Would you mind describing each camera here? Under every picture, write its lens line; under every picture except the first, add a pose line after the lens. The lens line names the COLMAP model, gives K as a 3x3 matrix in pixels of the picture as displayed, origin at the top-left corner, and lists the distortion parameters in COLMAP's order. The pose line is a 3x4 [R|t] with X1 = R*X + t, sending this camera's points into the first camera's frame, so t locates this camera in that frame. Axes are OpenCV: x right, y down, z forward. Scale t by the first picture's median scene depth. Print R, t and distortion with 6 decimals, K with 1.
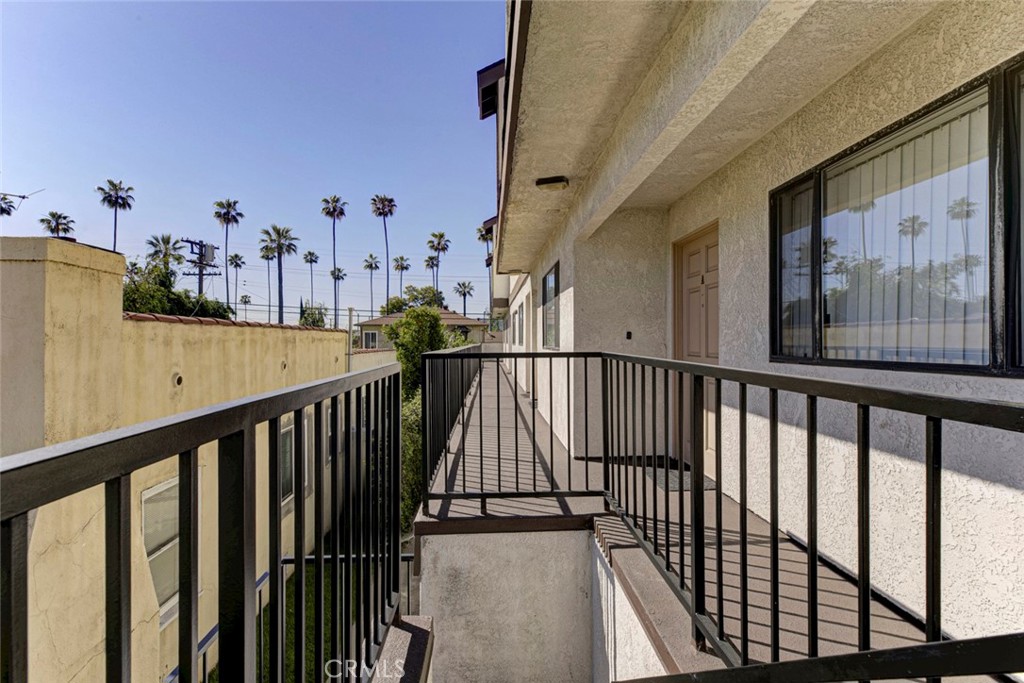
lens RADIAL K [[527.2, 0, 512.0], [0, 527.2, 341.5], [0, 0, 1]] dist [-0.000307, -0.000034]
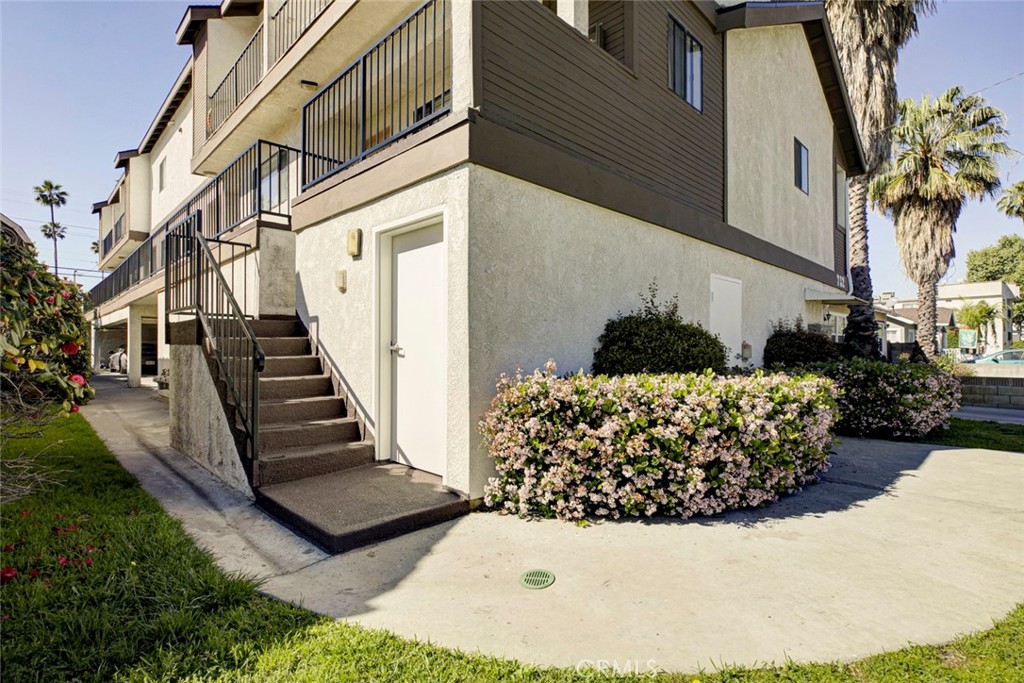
lens RADIAL K [[482.9, 0, 512.0], [0, 482.9, 341.5], [0, 0, 1]] dist [-0.012716, -0.000142]
pose [[0.731829, 0.005762, 0.681464, -0.583417], [-0.000837, 0.999971, -0.007556, 0.665421], [-0.681488, 0.004959, 0.731813, -0.810187]]
